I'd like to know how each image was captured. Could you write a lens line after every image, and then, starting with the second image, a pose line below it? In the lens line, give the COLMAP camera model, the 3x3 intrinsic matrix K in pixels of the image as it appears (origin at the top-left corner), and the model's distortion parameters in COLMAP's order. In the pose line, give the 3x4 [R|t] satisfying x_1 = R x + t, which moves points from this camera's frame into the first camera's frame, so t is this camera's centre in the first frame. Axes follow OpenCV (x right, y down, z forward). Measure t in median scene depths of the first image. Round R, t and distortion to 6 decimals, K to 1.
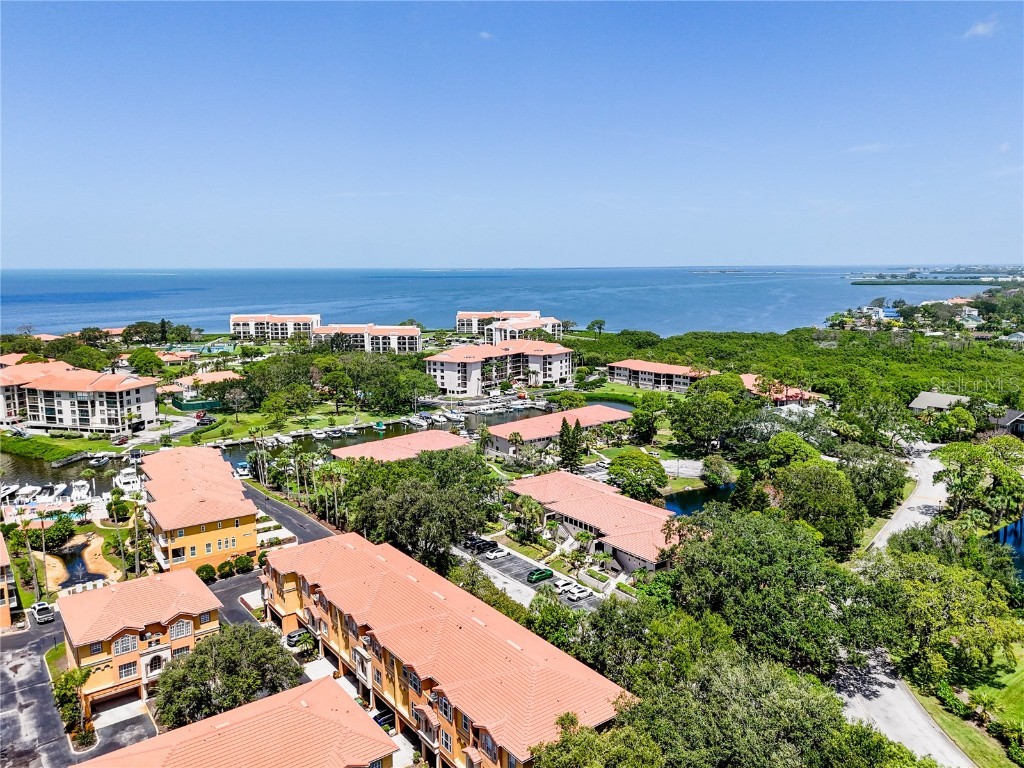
lens RADIAL K [[751.6, 0, 512.0], [0, 751.6, 384.0], [0, 0, 1]] dist [0.054475, -0.001969]
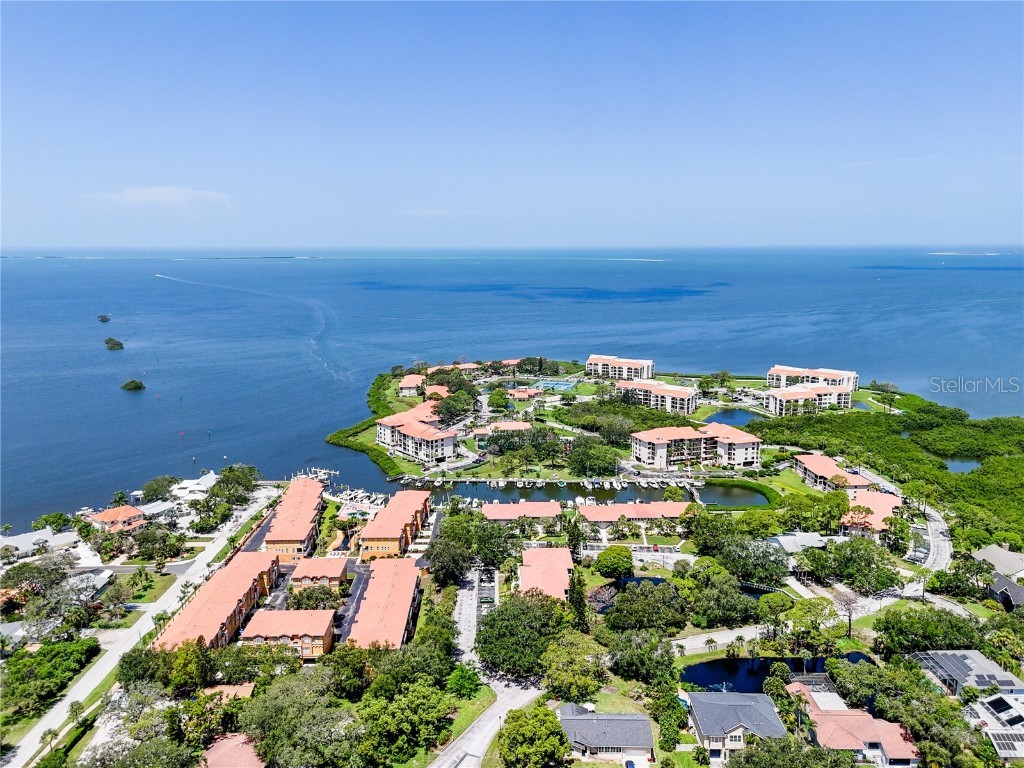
lens RADIAL K [[751.6, 0, 512.0], [0, 751.6, 384.0], [0, 0, 1]] dist [0.054475, -0.001969]
pose [[0.808845, 0.110952, -0.577459, 0.623547], [-0.093130, 0.993814, 0.060504, -0.237550], [0.580600, 0.004840, 0.814174, -0.321557]]
